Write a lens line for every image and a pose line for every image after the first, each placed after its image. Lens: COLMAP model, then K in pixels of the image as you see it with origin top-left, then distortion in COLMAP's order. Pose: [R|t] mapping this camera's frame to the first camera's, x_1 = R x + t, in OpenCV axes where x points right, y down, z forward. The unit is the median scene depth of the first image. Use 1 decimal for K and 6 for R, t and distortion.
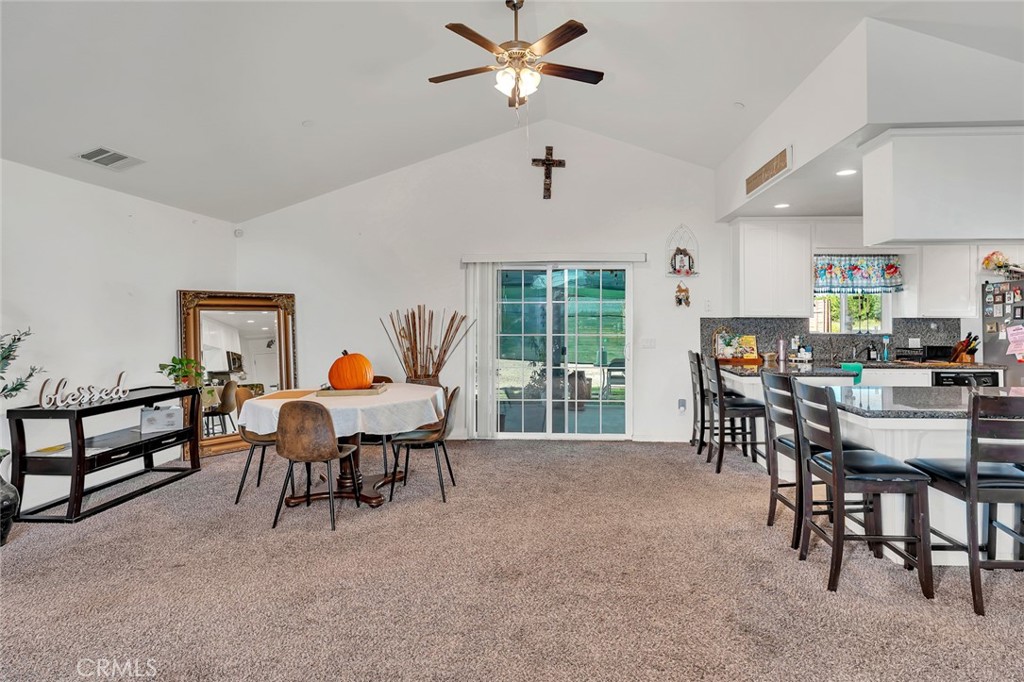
lens RADIAL K [[537.1, 0, 547.0], [0, 537.1, 310.2], [0, 0, 1]] dist [-0.004811, 0.000097]
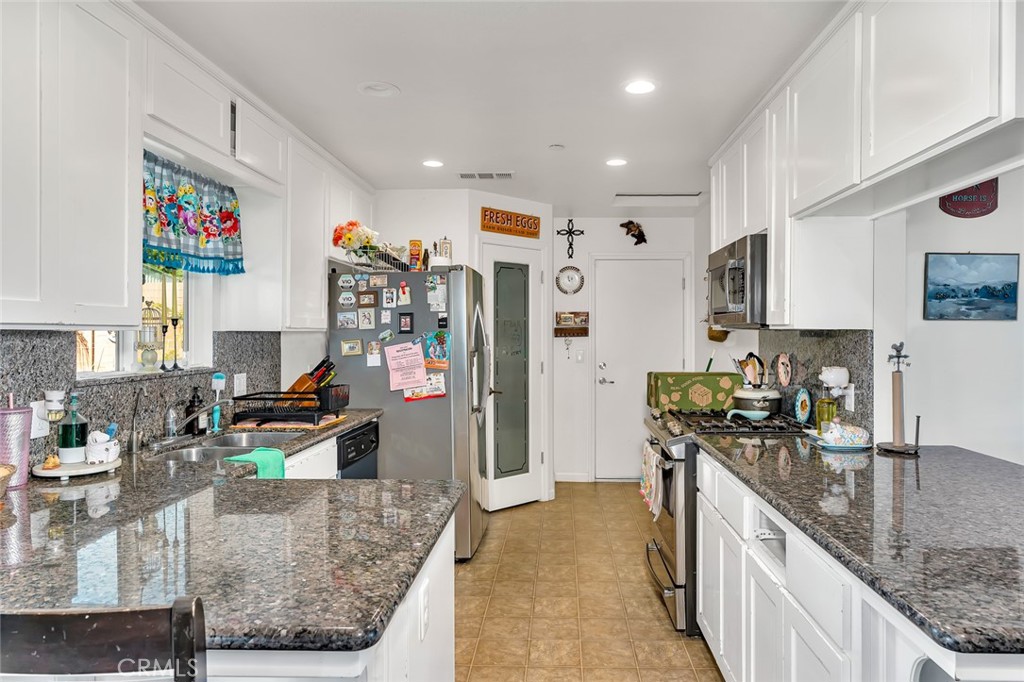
lens RADIAL K [[635.7, 0, 541.3], [0, 635.7, 334.8], [0, 0, 1]] dist [-0.006880, 0.003172]
pose [[-0.013449, -0.006220, 0.999890, 0.116506], [-0.013512, 0.999890, 0.006039, 0.010923], [-0.999818, -0.013430, -0.013532, 0.767692]]
